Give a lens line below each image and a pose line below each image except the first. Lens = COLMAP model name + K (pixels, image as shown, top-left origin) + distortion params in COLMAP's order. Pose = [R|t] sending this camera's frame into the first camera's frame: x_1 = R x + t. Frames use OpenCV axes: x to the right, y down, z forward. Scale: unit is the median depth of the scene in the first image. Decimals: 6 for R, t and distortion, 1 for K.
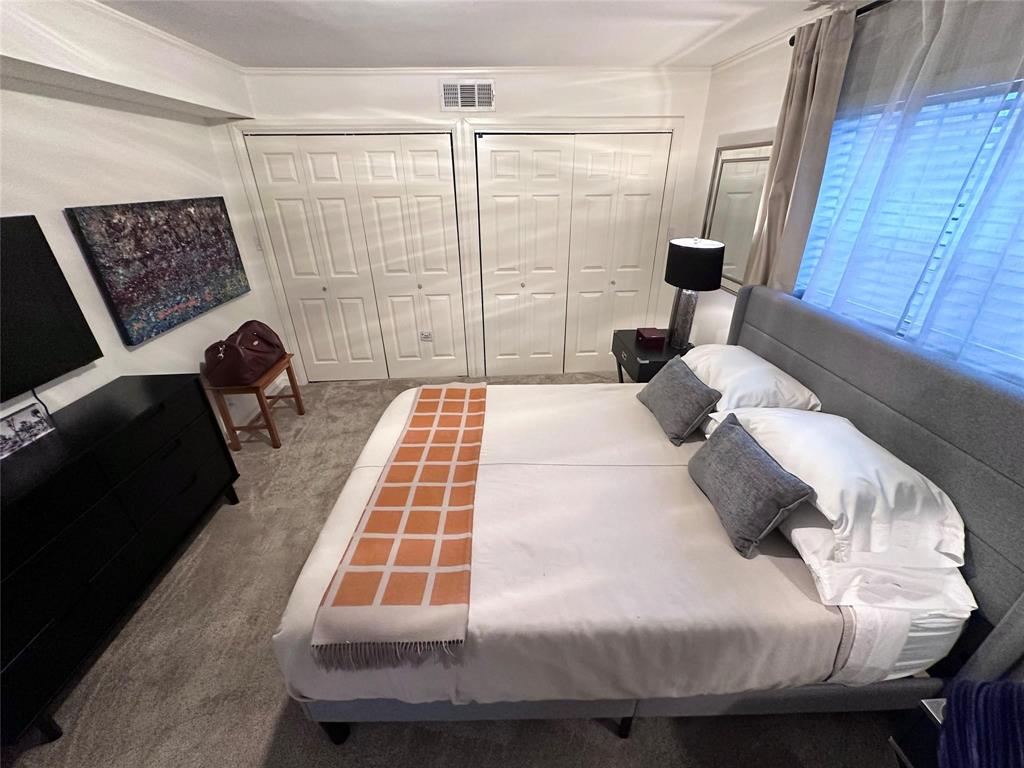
lens RADIAL K [[408.9, 0, 513.8], [0, 408.9, 383.4], [0, 0, 1]] dist [-0.001905, 0.000223]
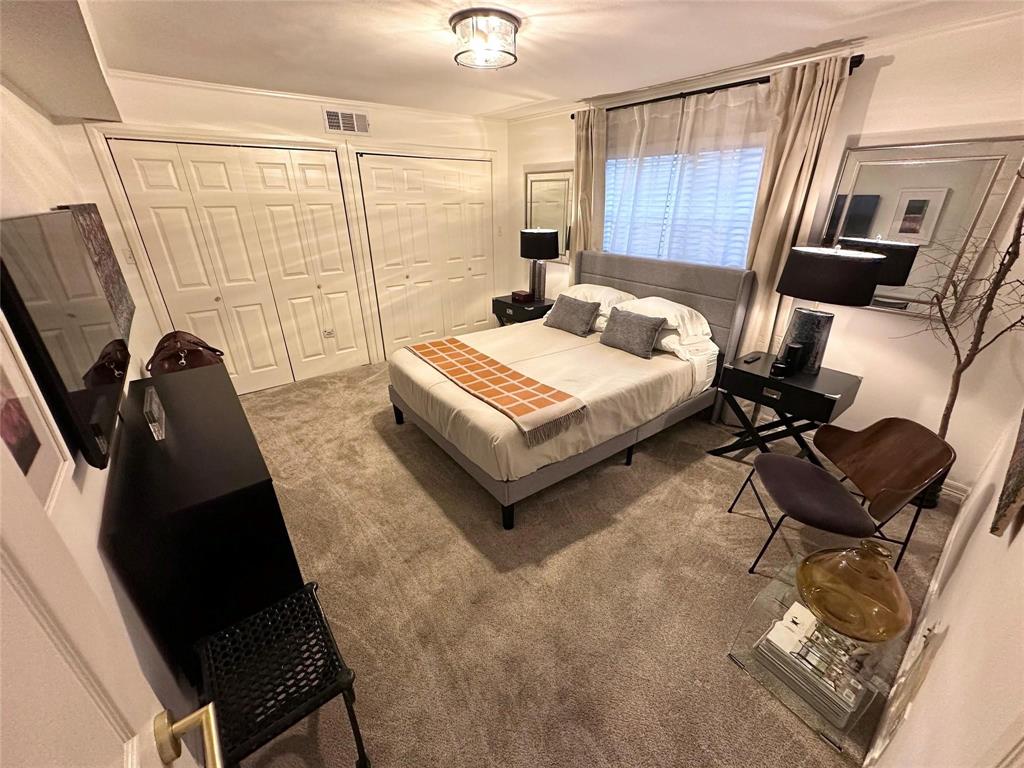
lens RADIAL K [[408.9, 0, 513.8], [0, 408.9, 383.4], [0, 0, 1]] dist [-0.001905, 0.000223]
pose [[0.814964, -0.233177, 0.530531, -0.511960], [0.257724, 0.965796, 0.028586, 0.132162], [-0.519050, 0.113434, 0.847184, -0.188160]]
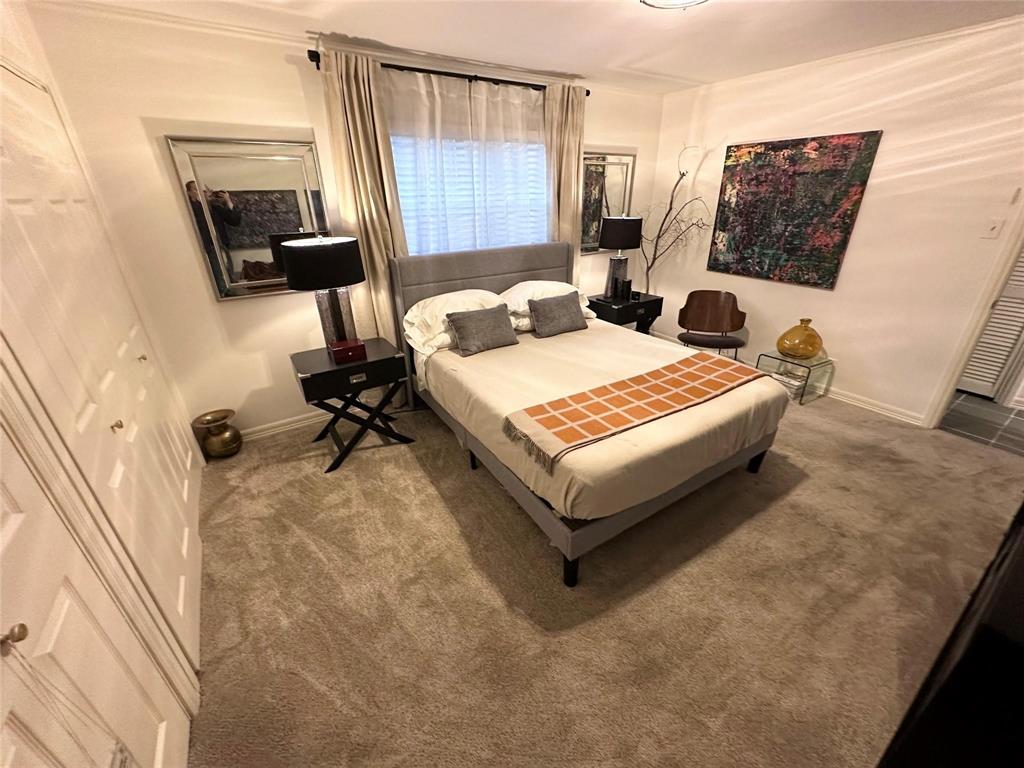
lens RADIAL K [[408.9, 0, 513.8], [0, 408.9, 383.4], [0, 0, 1]] dist [-0.001905, 0.000223]
pose [[-0.501936, -0.348447, 0.791609, -0.539435], [0.410382, 0.709719, 0.572612, -0.392342], [-0.761345, 0.612277, -0.213238, 0.890088]]
